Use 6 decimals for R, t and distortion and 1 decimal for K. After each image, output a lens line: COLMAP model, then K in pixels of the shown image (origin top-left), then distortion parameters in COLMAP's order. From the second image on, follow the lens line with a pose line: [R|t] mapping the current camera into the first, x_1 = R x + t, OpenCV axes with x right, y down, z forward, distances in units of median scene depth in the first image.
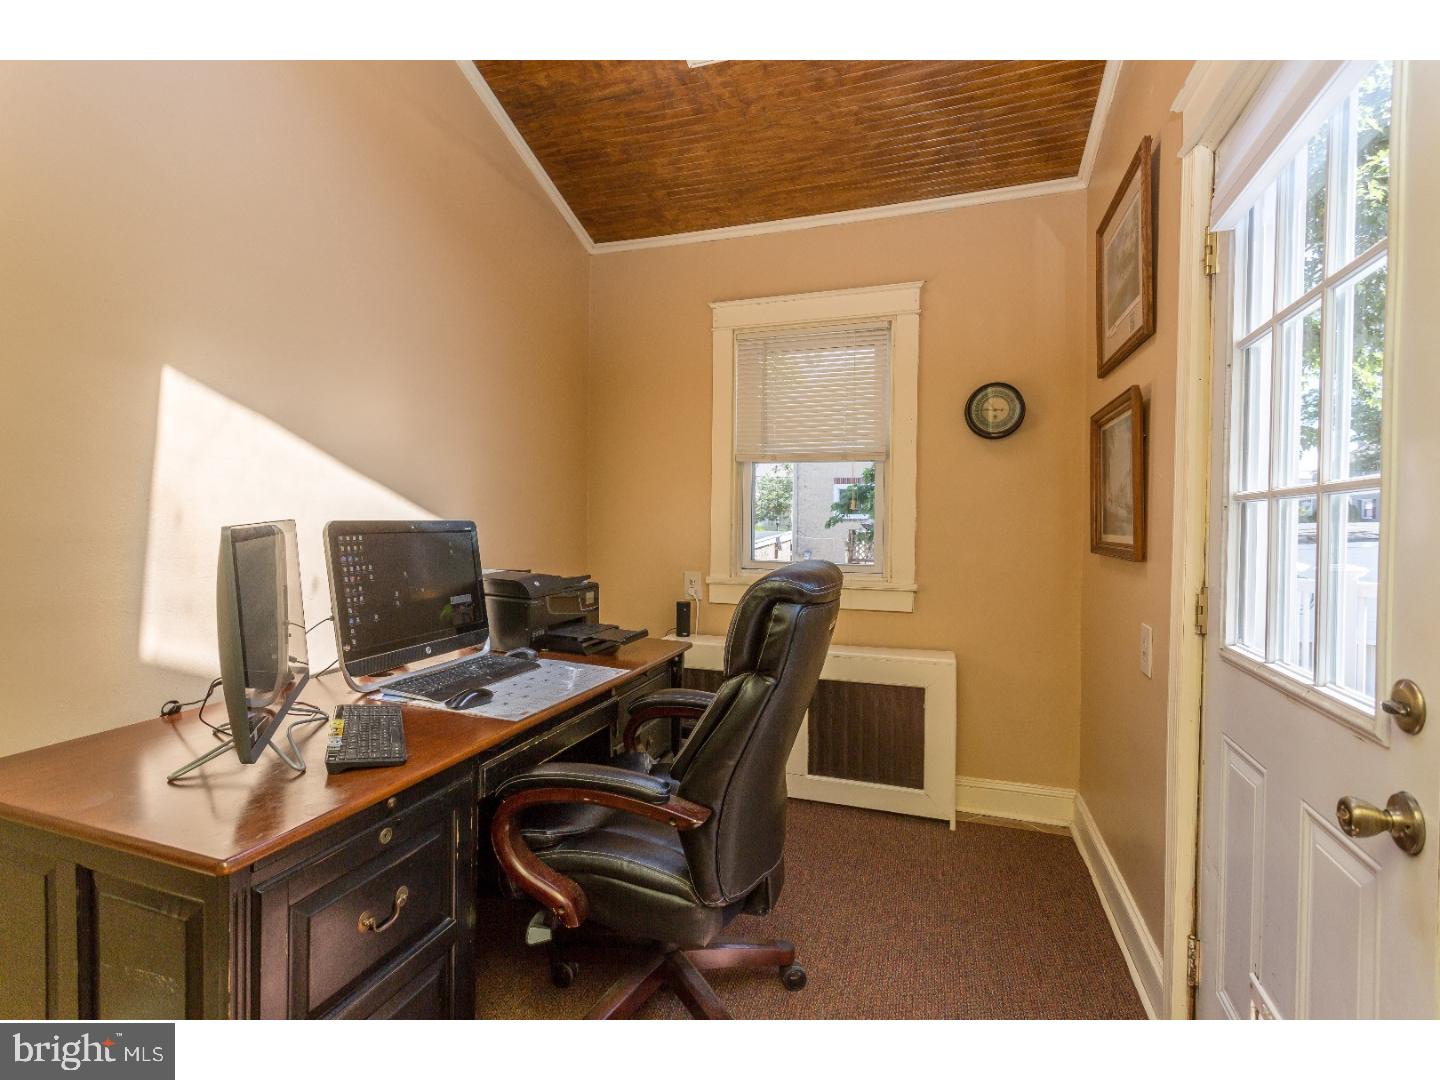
lens RADIAL K [[684.3, 0, 718.7], [0, 684.3, 538.0], [0, 0, 1]] dist [0.003561, 0.004570]
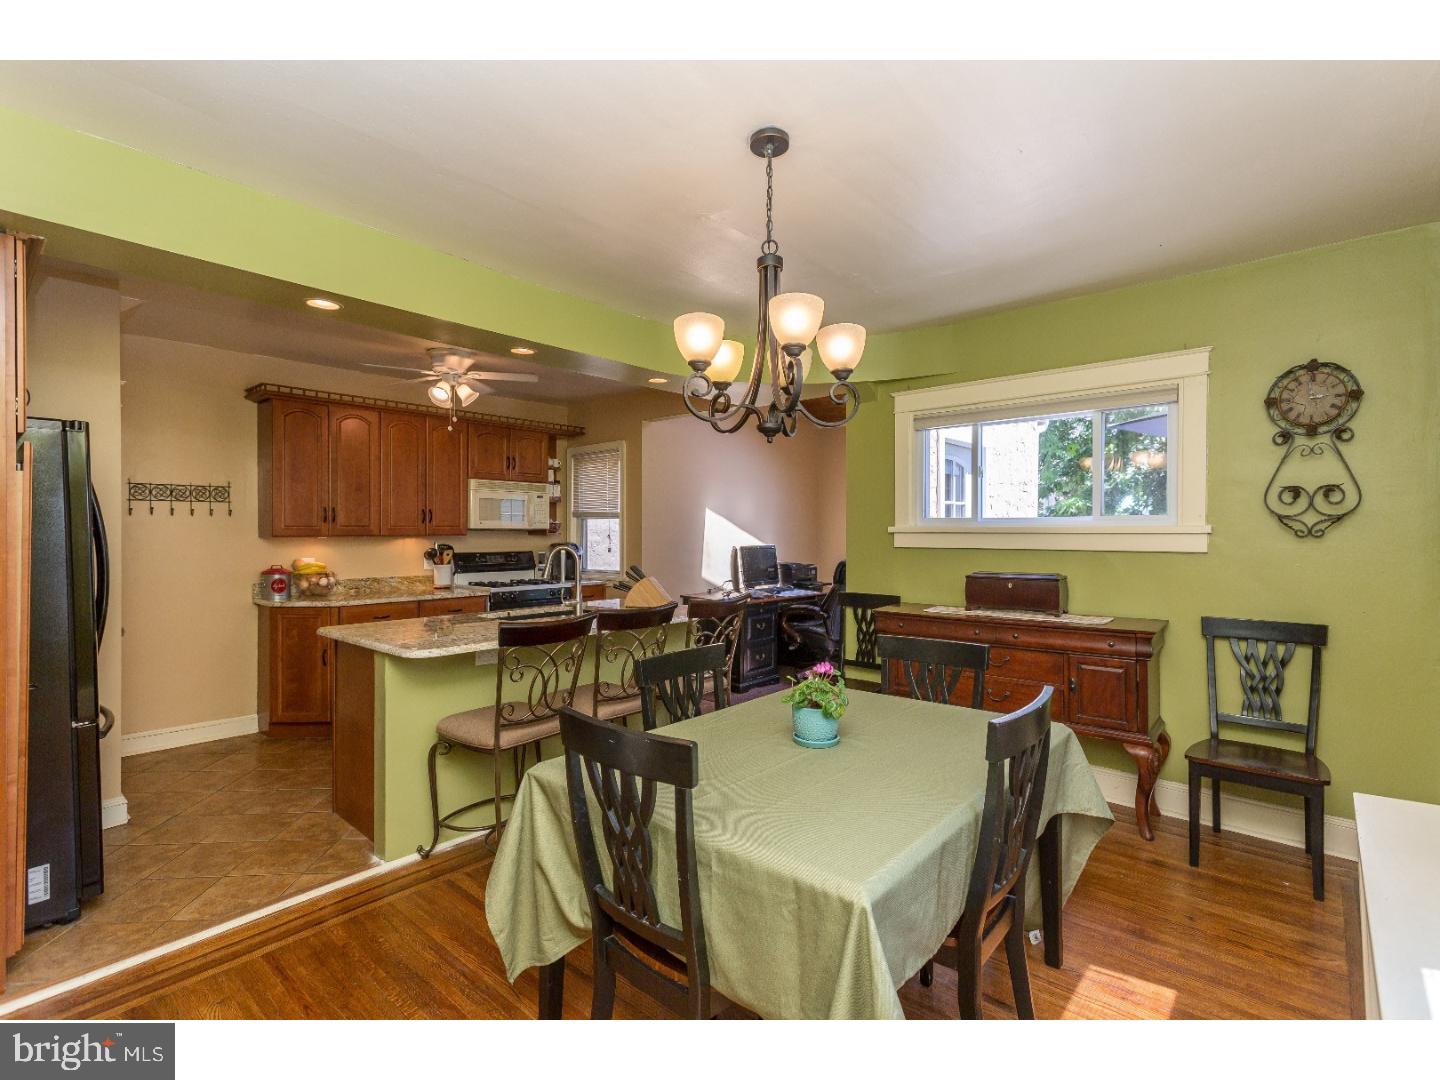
lens RADIAL K [[684.3, 0, 711.8], [0, 684.3, 533.3], [0, 0, 1]] dist [0.003561, 0.004570]
pose [[0.925232, 0.008540, -0.379307, 0.551220], [-0.011113, 0.999928, -0.004595, -0.059203], [0.379240, 0.008467, 0.925260, -1.966121]]
